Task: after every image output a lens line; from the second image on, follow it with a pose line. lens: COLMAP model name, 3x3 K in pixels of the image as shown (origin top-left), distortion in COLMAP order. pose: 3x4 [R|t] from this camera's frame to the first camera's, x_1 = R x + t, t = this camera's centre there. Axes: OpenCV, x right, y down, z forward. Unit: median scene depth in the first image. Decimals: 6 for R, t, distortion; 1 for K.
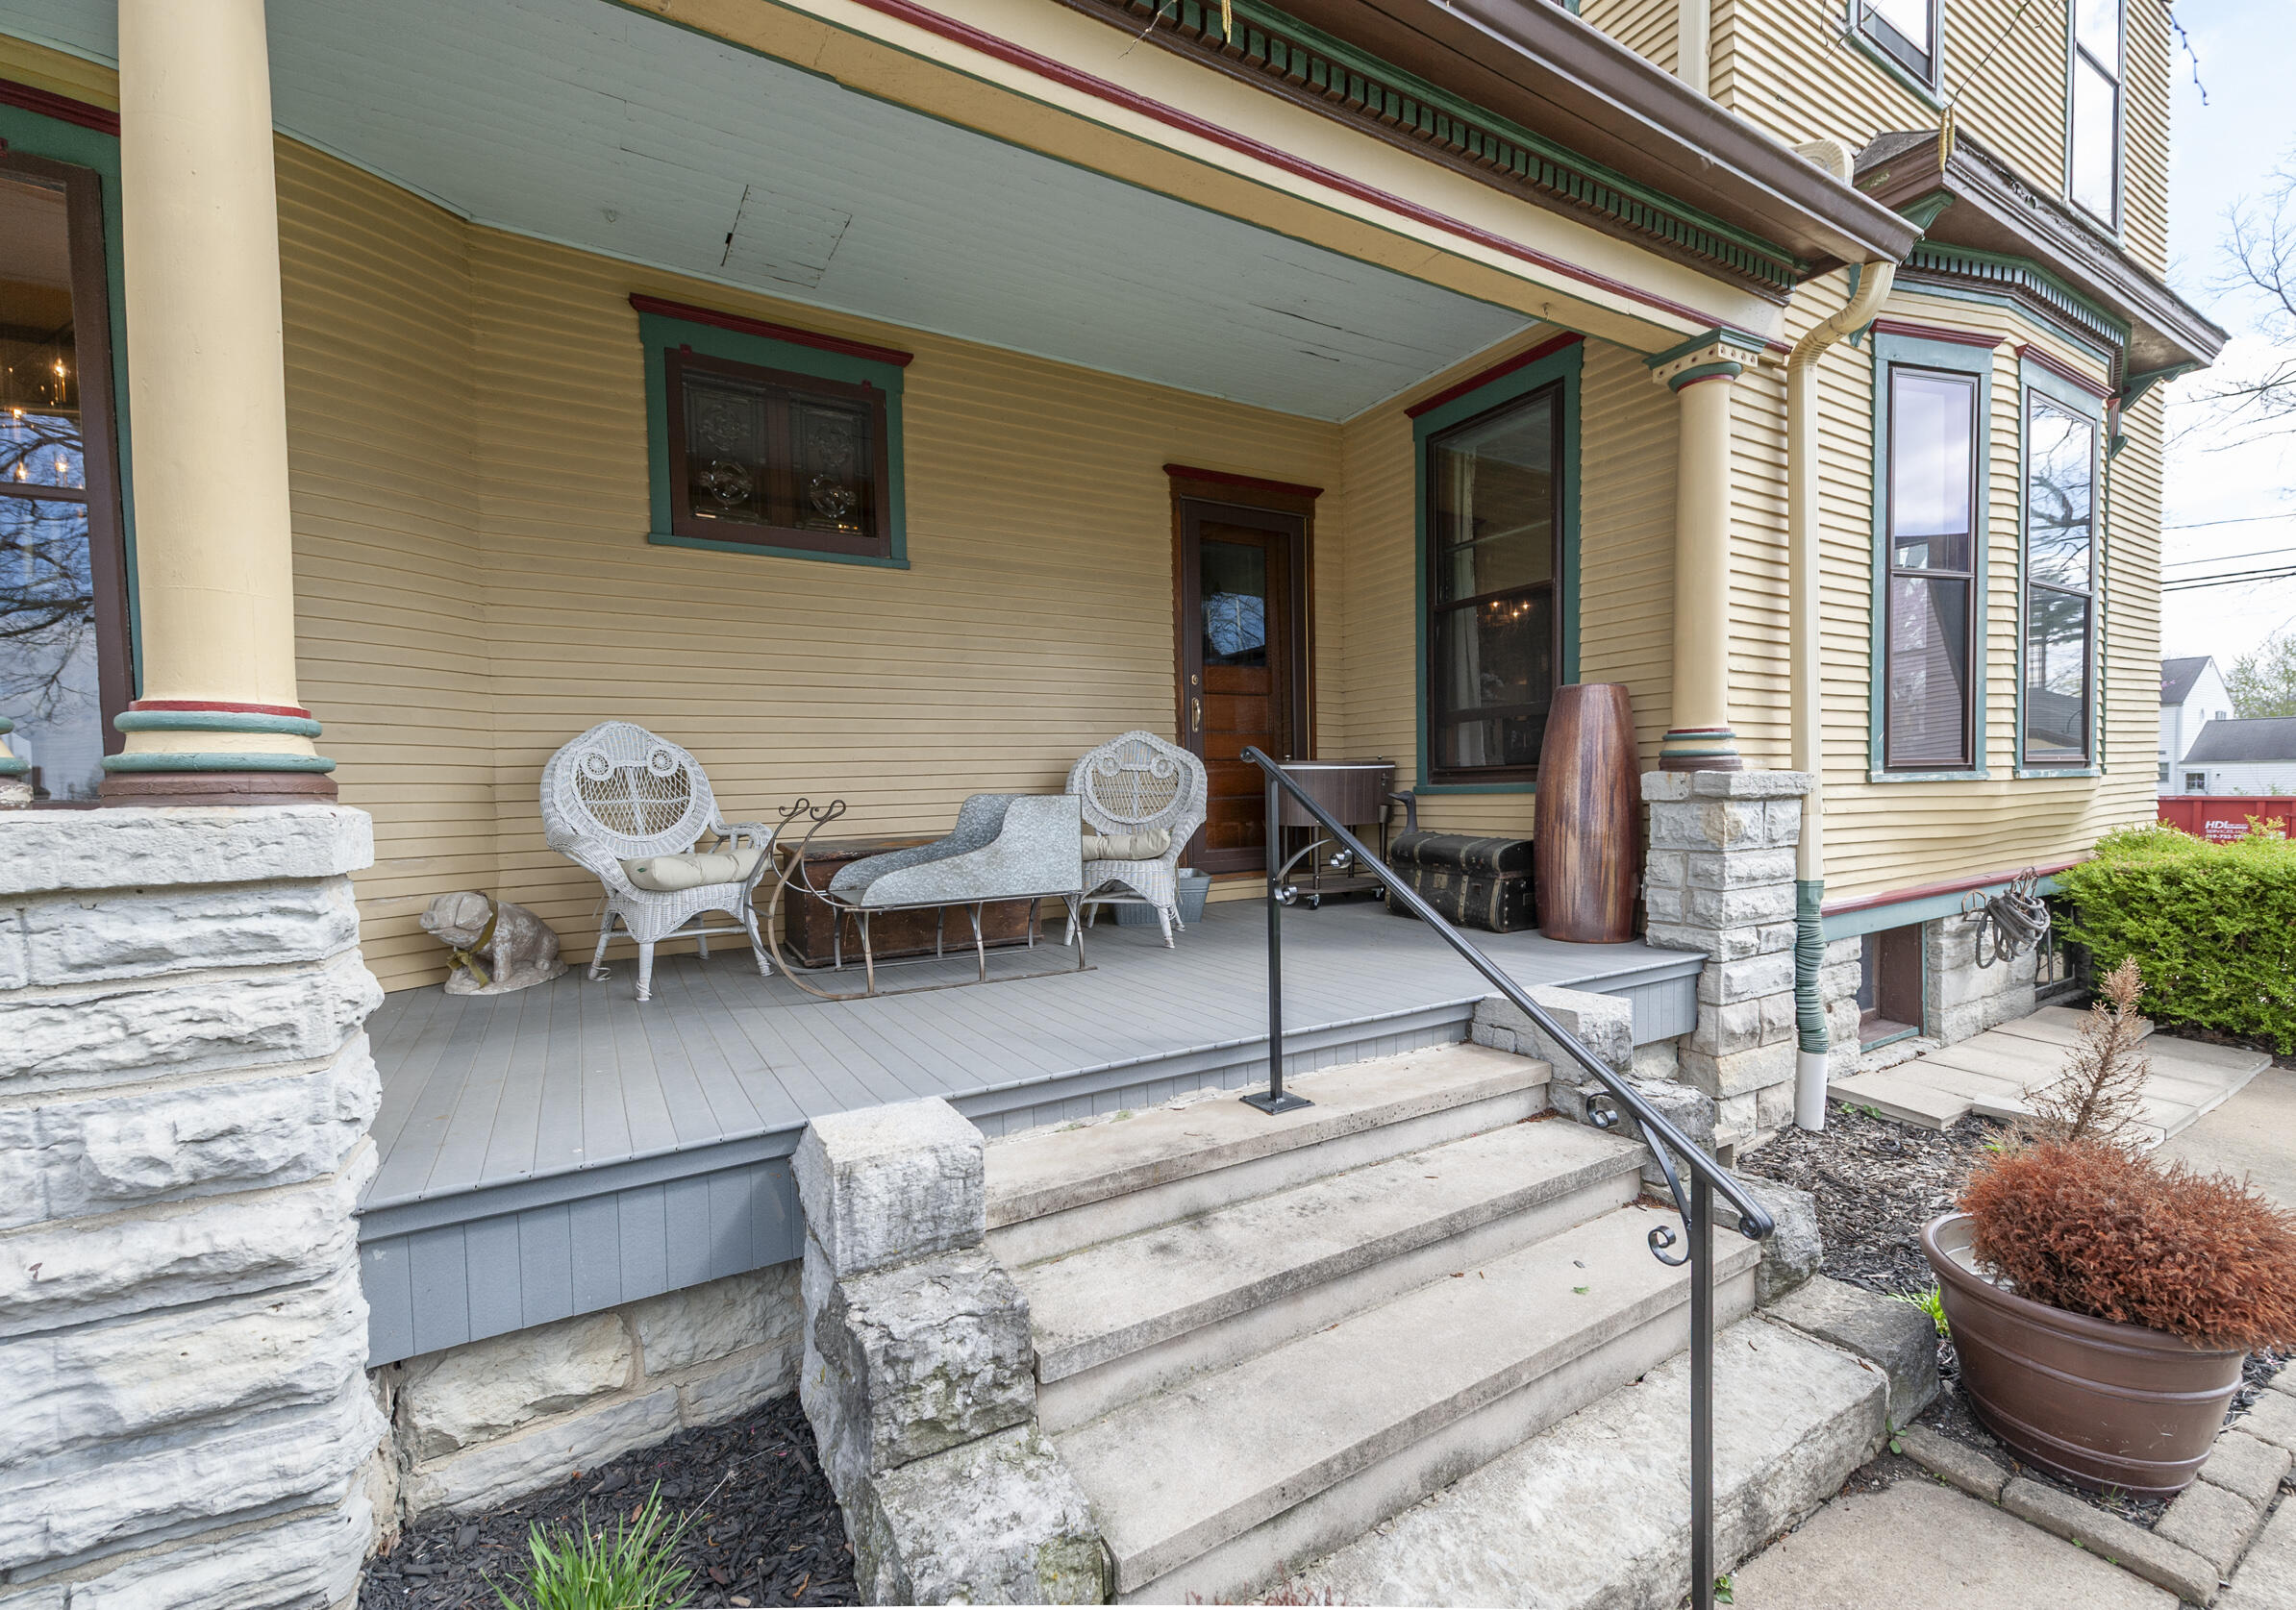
lens RADIAL K [[934.0, 0, 1153.0], [0, 934.0, 822.6], [0, 0, 1]] dist [-0.000982, 0.000077]
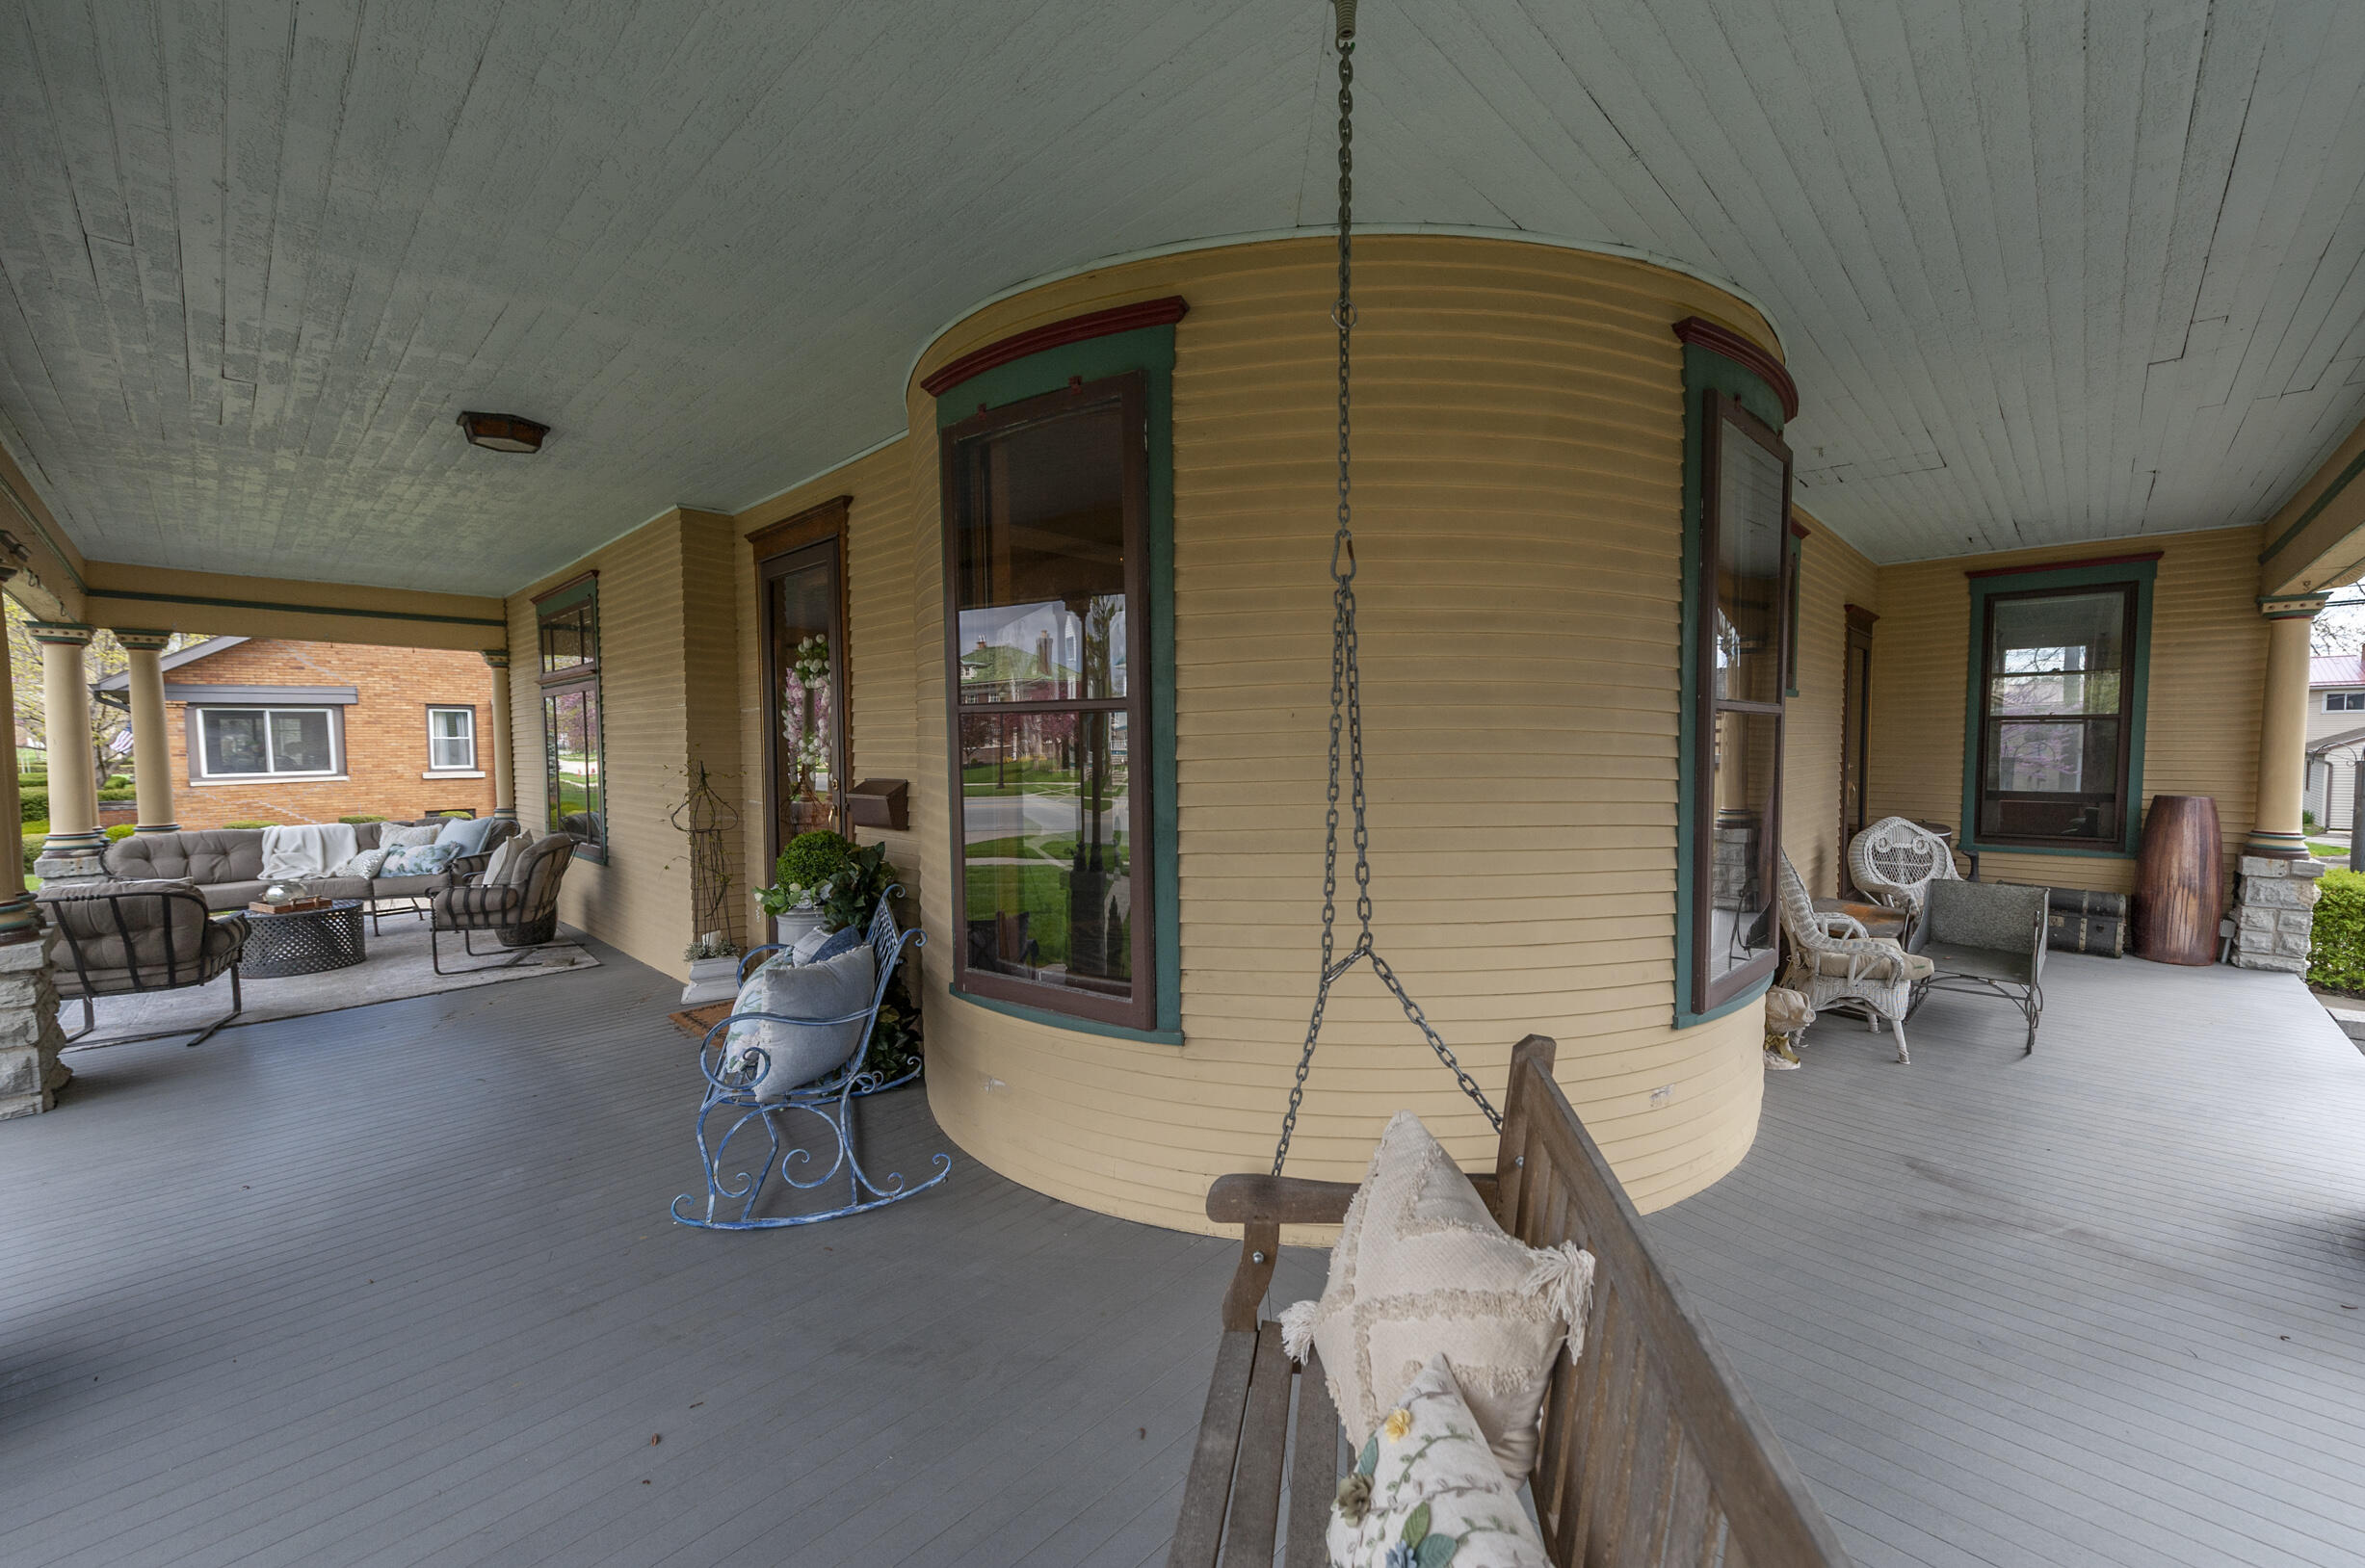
lens RADIAL K [[924.2, 0, 1224.4], [0, 924.2, 786.8], [0, 0, 1]] dist [0.000854, 0.000040]
pose [[0.959434, 0.003517, 0.281911, -1.472605], [-0.007299, 0.999897, 0.012367, -0.169433], [-0.281838, -0.013923, 0.959361, -0.008700]]
